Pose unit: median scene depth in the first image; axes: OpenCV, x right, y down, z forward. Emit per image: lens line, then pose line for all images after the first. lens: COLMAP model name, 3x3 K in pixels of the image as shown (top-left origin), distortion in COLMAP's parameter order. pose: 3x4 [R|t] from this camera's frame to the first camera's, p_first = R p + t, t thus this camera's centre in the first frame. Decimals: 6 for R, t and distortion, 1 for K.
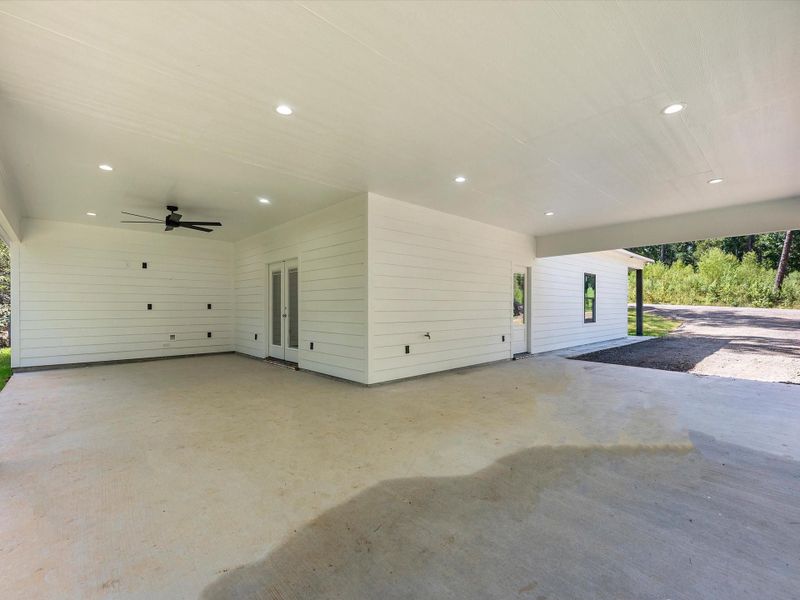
lens RADIAL K [[361.2, 0, 402.1], [0, 361.2, 302.2], [0, 0, 1]] dist [-0.013638, 0.000182]
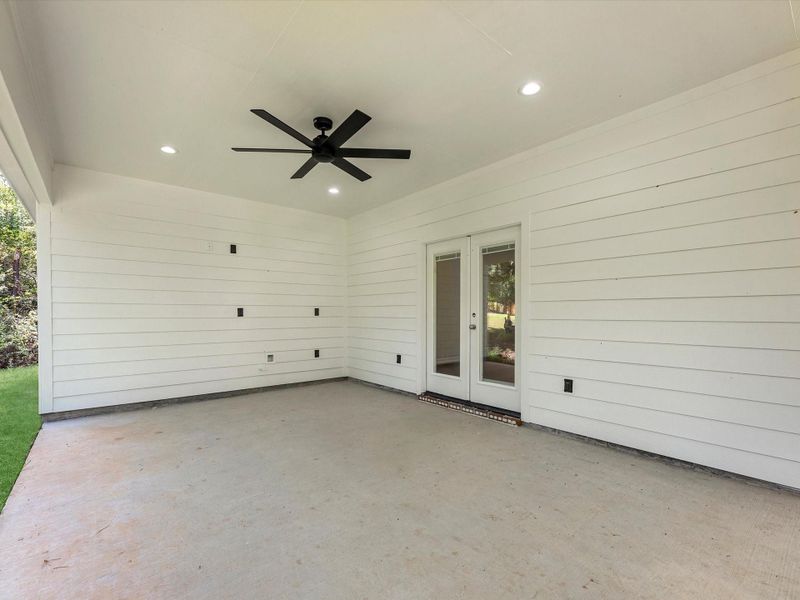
lens RADIAL K [[361.2, 0, 397.5], [0, 361.2, 304.0], [0, 0, 1]] dist [-0.013638, 0.000182]
pose [[0.997249, -0.006536, -0.073832, -0.377844], [0.006200, 0.999969, -0.004778, 0.001520], [0.073861, 0.004307, 0.997259, 0.372365]]
